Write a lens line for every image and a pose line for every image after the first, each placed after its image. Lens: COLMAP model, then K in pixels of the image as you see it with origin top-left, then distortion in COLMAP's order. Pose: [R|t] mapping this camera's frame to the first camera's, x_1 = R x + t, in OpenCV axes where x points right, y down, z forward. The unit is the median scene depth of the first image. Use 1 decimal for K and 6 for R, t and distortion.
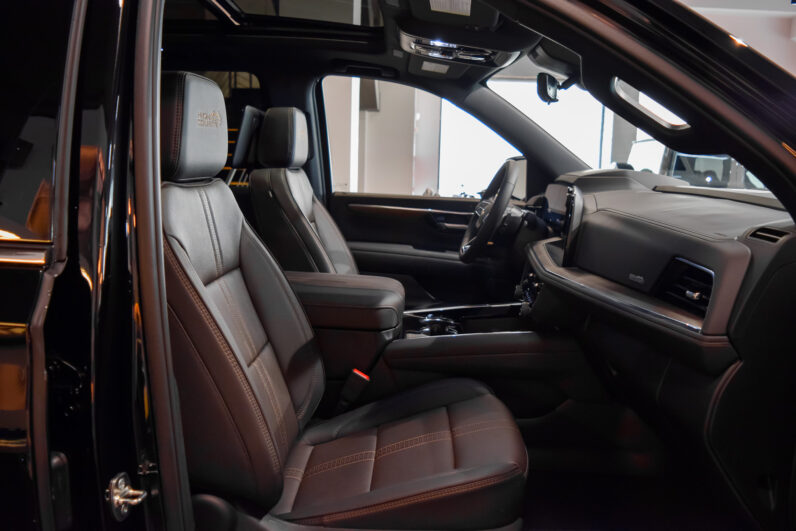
lens RADIAL K [[622.6, 0, 389.6], [0, 622.6, 259.8], [0, 0, 1]] dist [-0.088903, 0.010376]
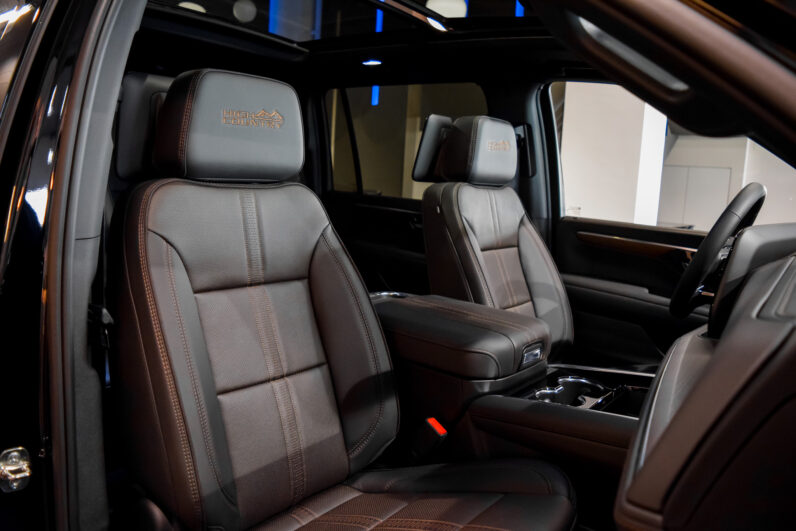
lens RADIAL K [[622.6, 0, 389.6], [0, 622.6, 259.8], [0, 0, 1]] dist [-0.088903, 0.010376]
pose [[0.829758, 0.100088, -0.549075, 0.334114], [-0.123658, 0.992307, -0.005988, -0.023198], [0.544252, 0.072866, 0.835751, 0.258123]]
